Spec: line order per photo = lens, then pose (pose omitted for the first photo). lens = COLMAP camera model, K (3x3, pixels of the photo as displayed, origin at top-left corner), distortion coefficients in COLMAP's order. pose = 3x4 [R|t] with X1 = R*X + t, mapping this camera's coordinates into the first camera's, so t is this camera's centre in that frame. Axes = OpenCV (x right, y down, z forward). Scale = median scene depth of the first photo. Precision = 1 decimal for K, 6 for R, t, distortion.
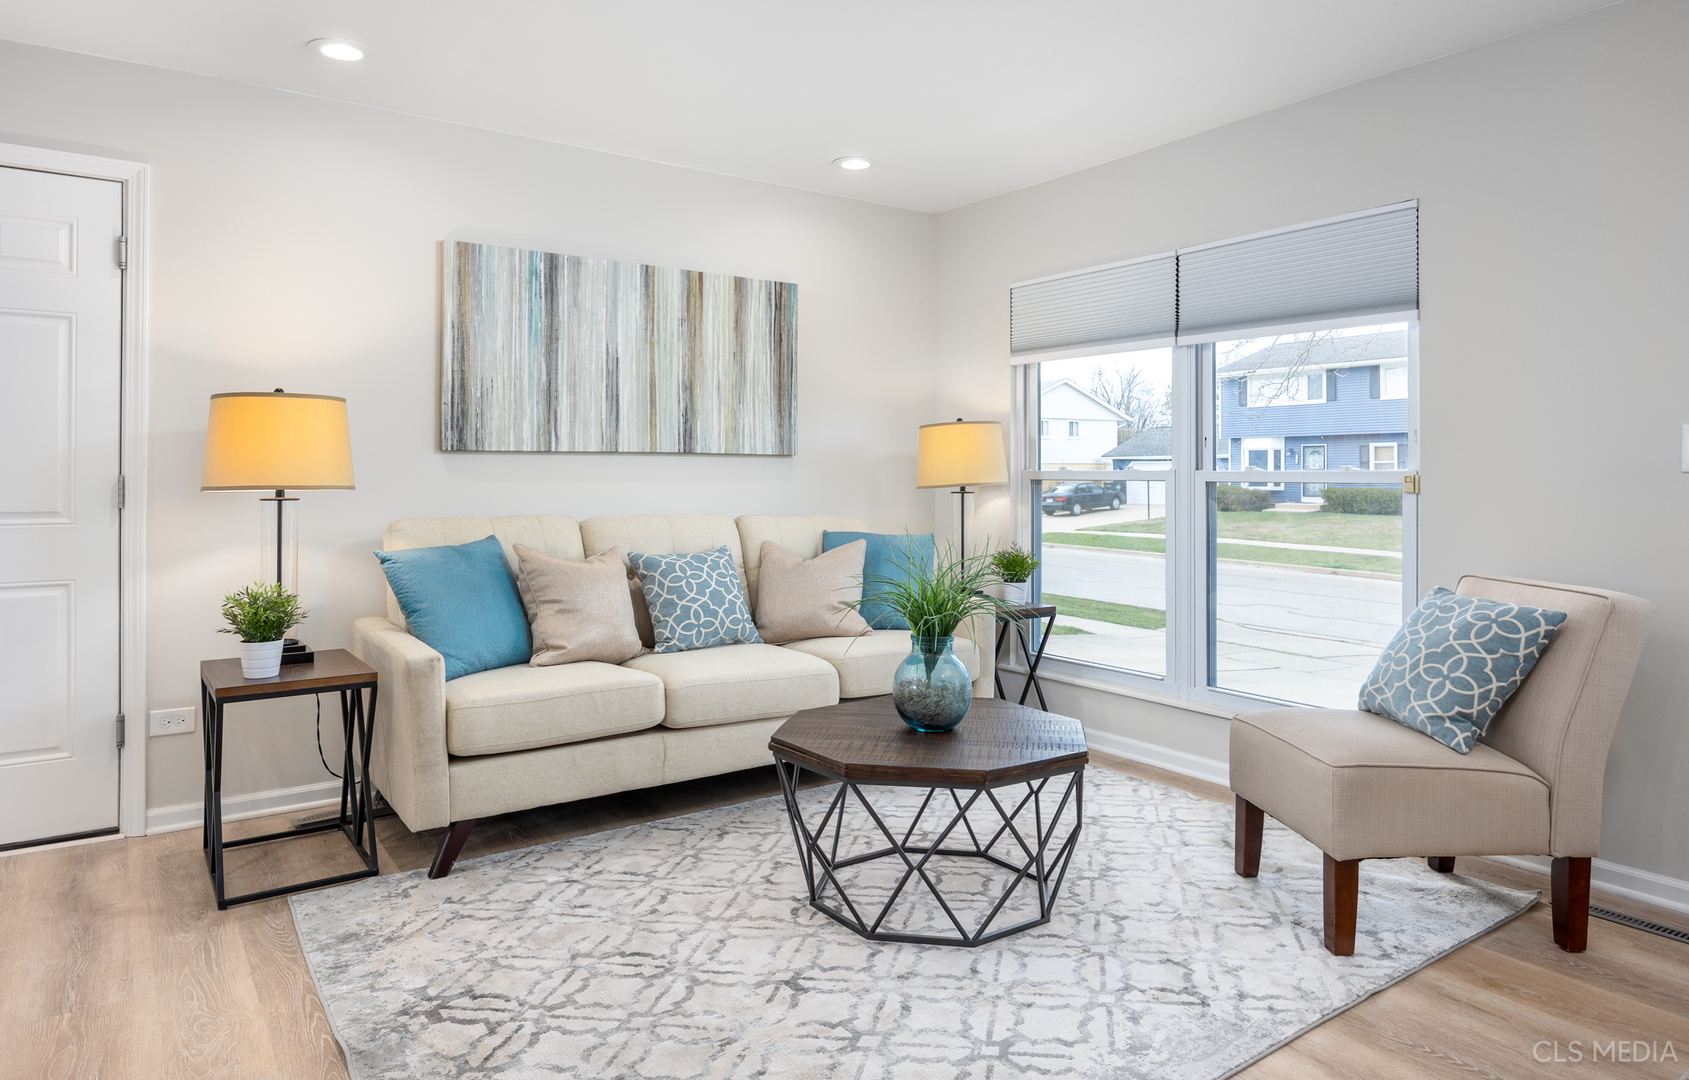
lens RADIAL K [[1007.4, 0, 840.5], [0, 1007.4, 477.7], [0, 0, 1]] dist [-0.018922, -0.000903]
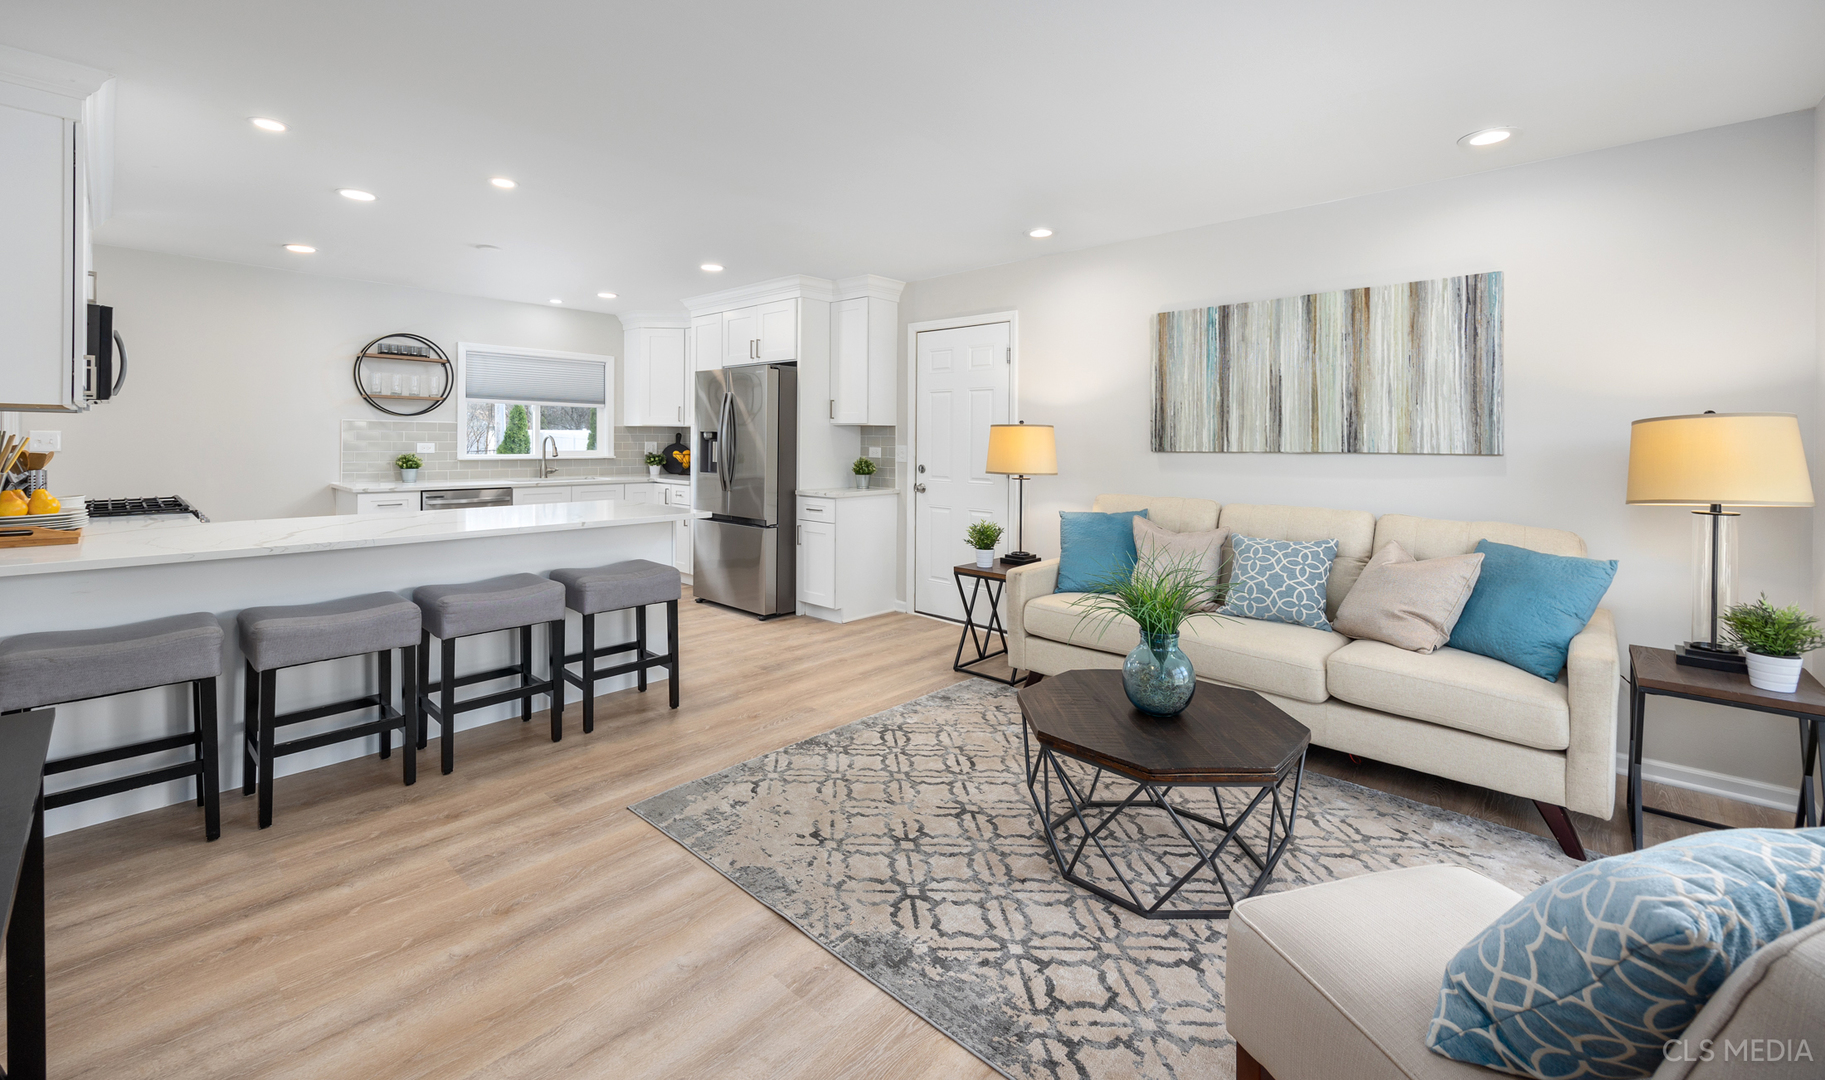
lens RADIAL K [[727.1, 0, 911.1], [0, 727.1, 448.0], [0, 0, 1]] dist [-0.020686, -0.000250]
pose [[0.213104, 0.009999, -0.976978, 0.603447], [-0.005281, 0.999945, 0.009082, -0.039771], [0.977015, 0.003224, 0.213145, 0.402185]]
